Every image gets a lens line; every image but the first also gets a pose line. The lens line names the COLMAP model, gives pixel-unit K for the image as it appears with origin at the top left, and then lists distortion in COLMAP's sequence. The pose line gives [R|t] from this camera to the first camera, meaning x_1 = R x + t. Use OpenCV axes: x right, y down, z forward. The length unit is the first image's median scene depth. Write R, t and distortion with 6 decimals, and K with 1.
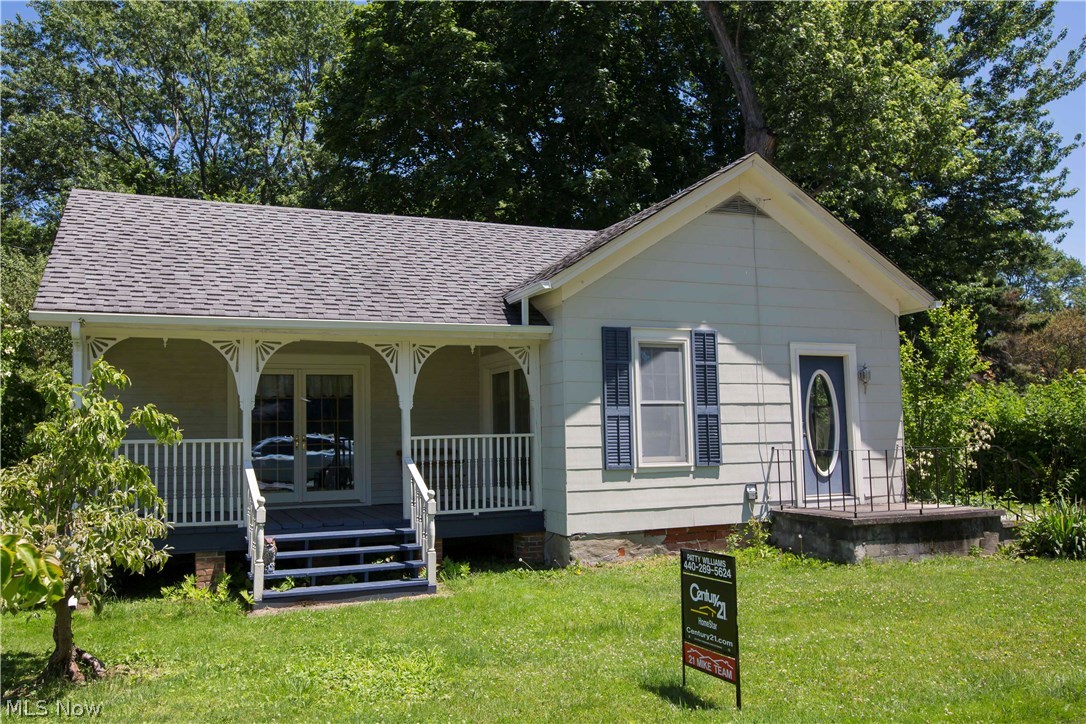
lens RADIAL K [[839.8, 0, 543.0], [0, 839.8, 362.0], [0, 0, 1]] dist [0.006998, 0.004248]
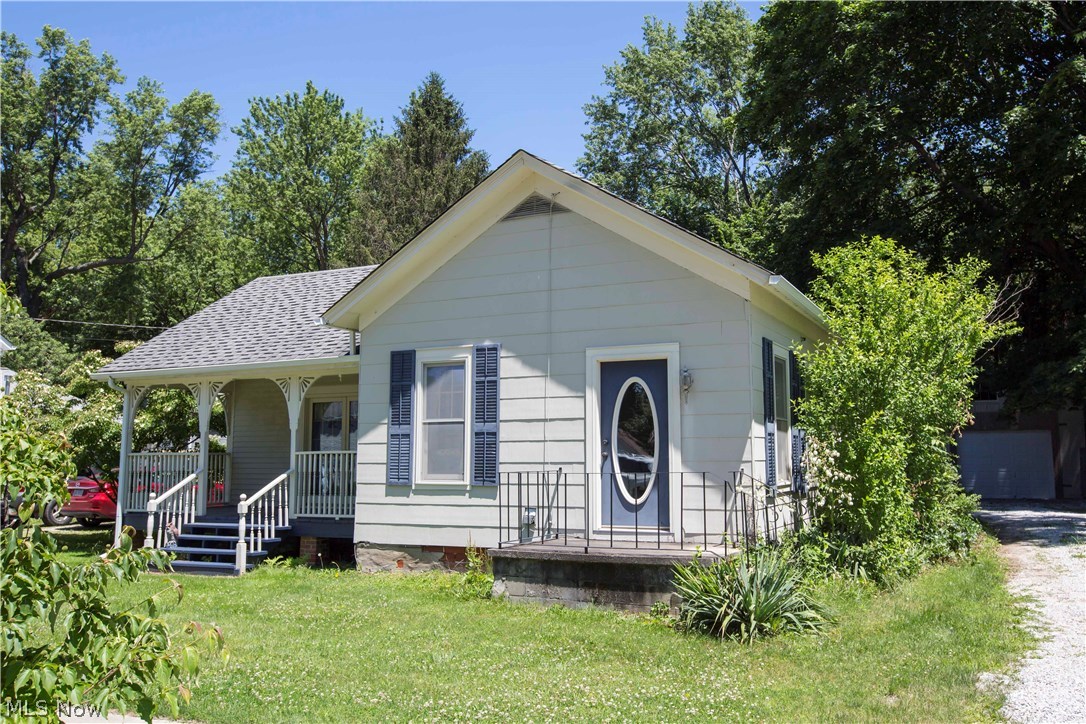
lens RADIAL K [[867.2, 0, 543.0], [0, 867.2, 362.0], [0, 0, 1]] dist [0.009637, 0.000816]
pose [[0.692654, -0.063659, -0.718455, 0.987068], [0.058440, 0.997776, -0.032067, 0.018213], [0.718898, -0.019775, 0.694834, 0.364829]]
